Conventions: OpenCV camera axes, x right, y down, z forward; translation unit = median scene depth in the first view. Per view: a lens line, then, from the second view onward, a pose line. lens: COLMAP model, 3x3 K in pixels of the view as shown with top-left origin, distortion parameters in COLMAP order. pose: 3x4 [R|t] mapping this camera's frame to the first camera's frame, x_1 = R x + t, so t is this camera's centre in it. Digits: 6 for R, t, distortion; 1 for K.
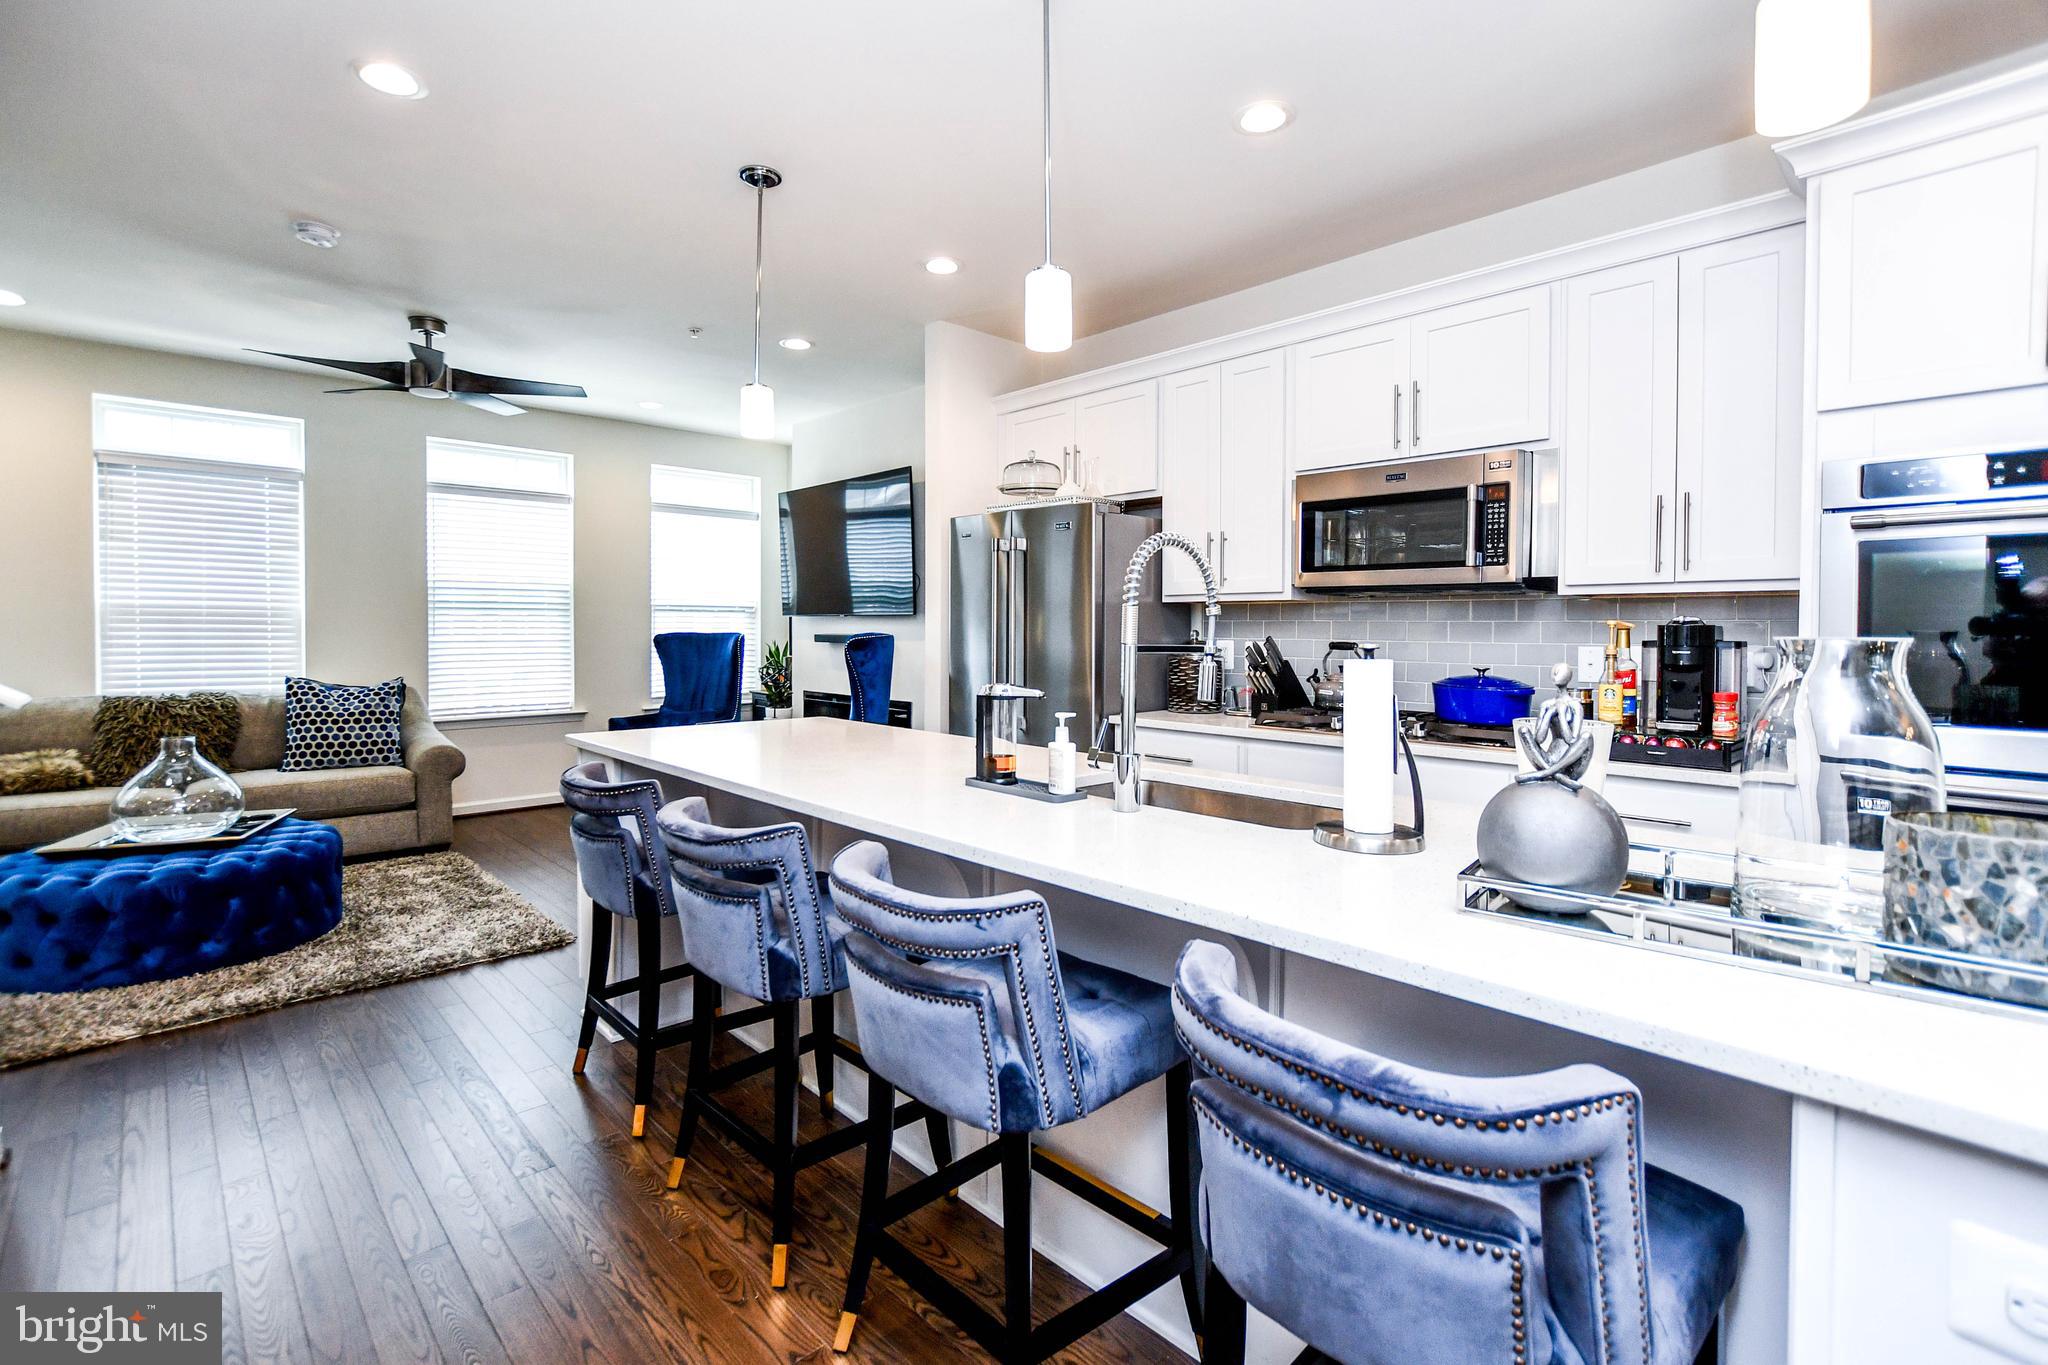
lens RADIAL K [[935.7, 0, 993.6], [0, 935.7, 646.8], [0, 0, 1]] dist [-0.011383, 0.003225]
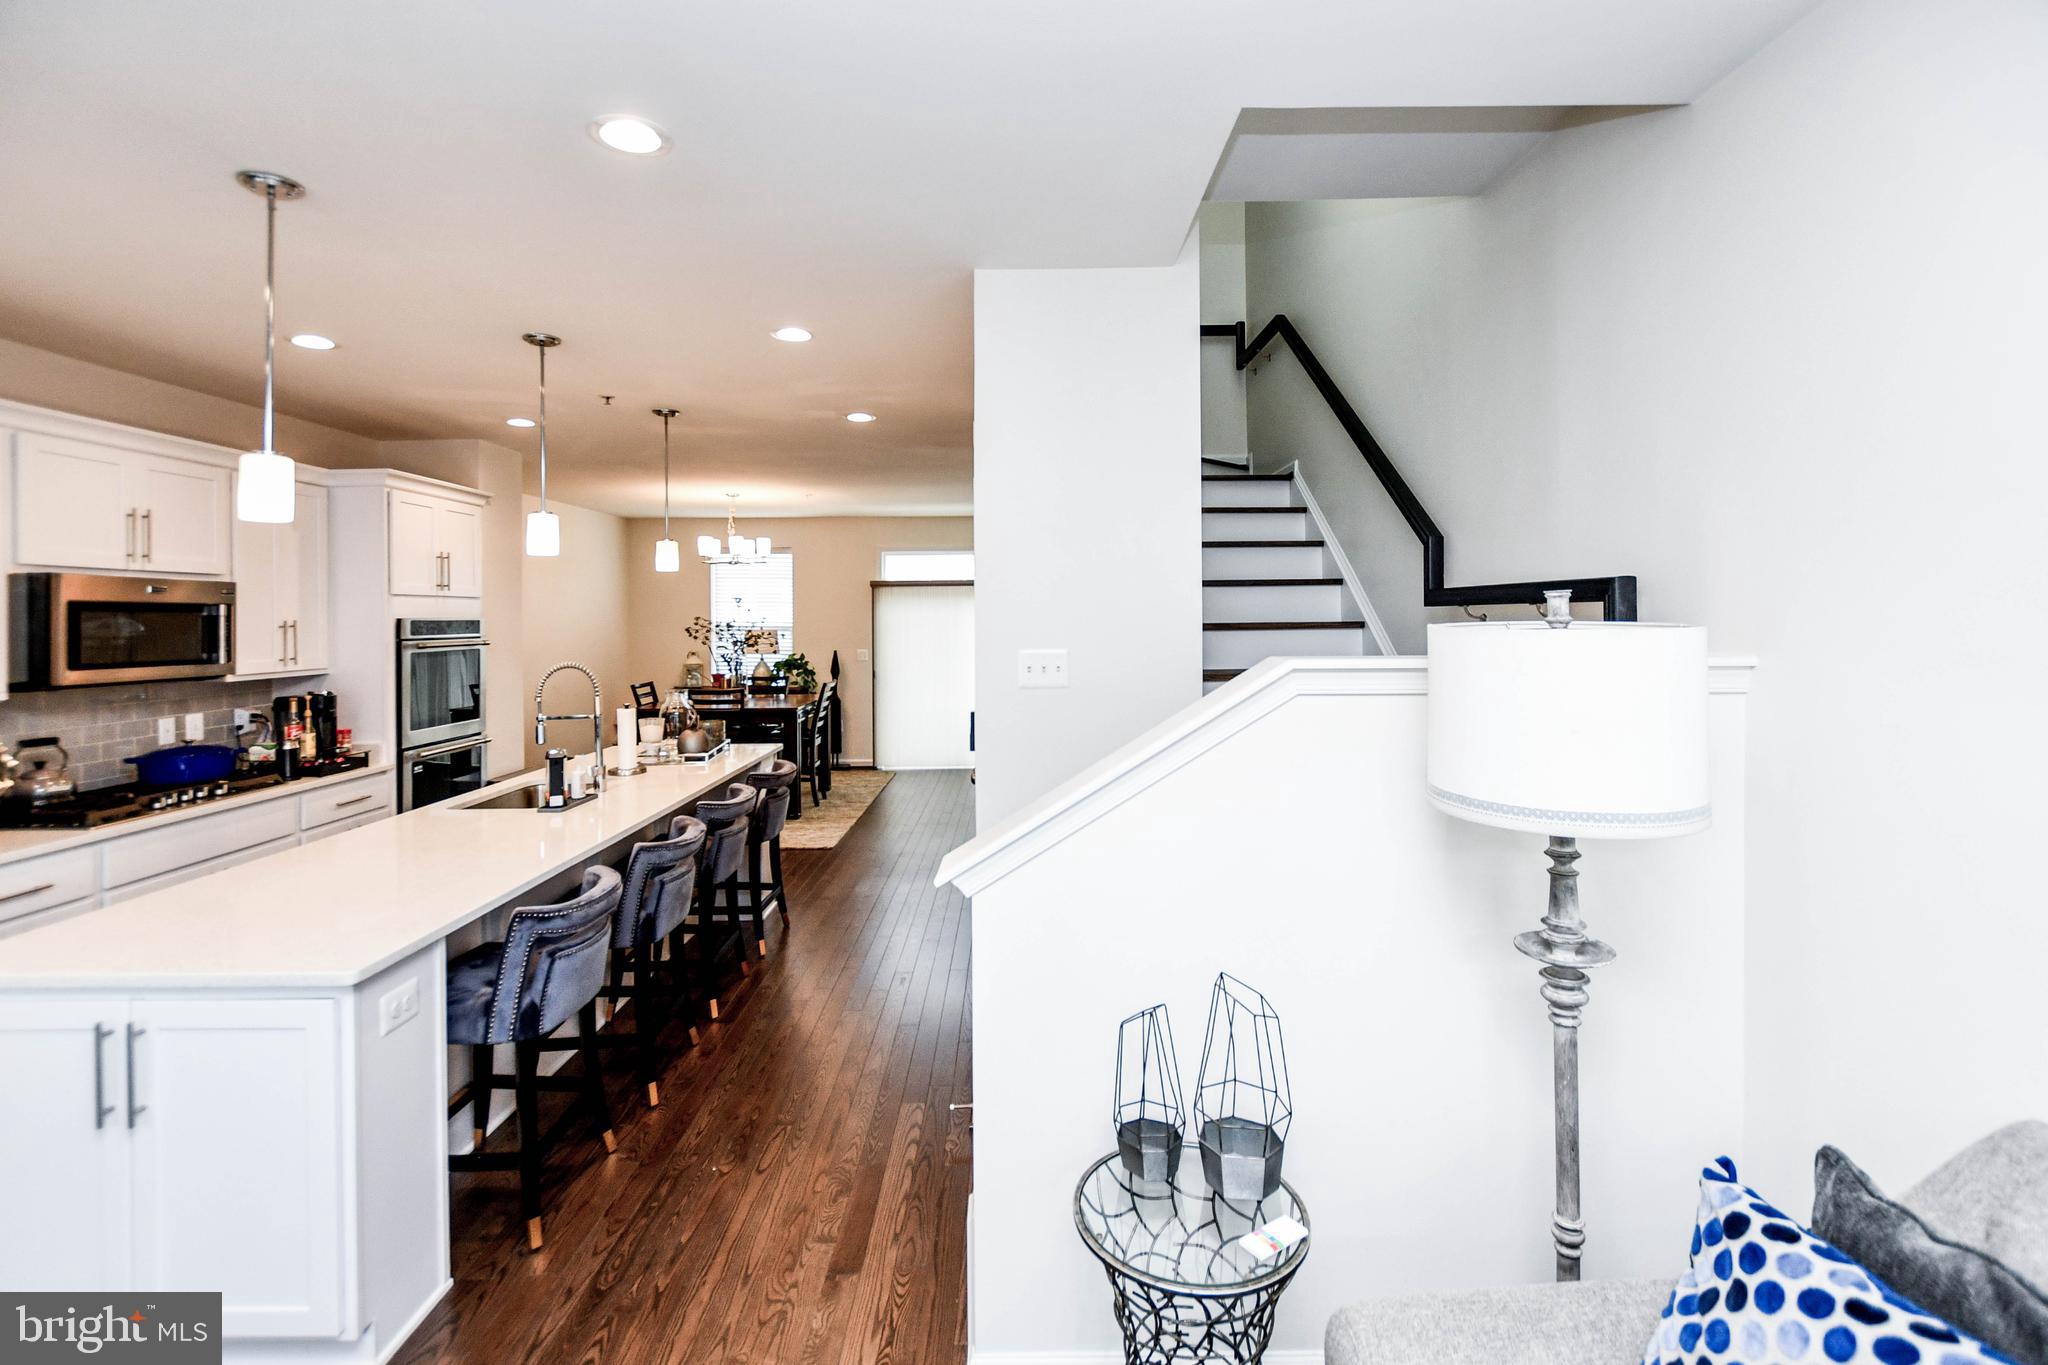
lens RADIAL K [[935.7, 0, 1029.6], [0, 935.7, 613.3], [0, 0, 1]] dist [-0.011383, 0.003225]
pose [[-0.746260, 0.000047, 0.665654, -1.105947], [0.015922, 0.999715, 0.017779, -0.143207], [-0.665464, 0.023867, -0.746048, 1.056286]]
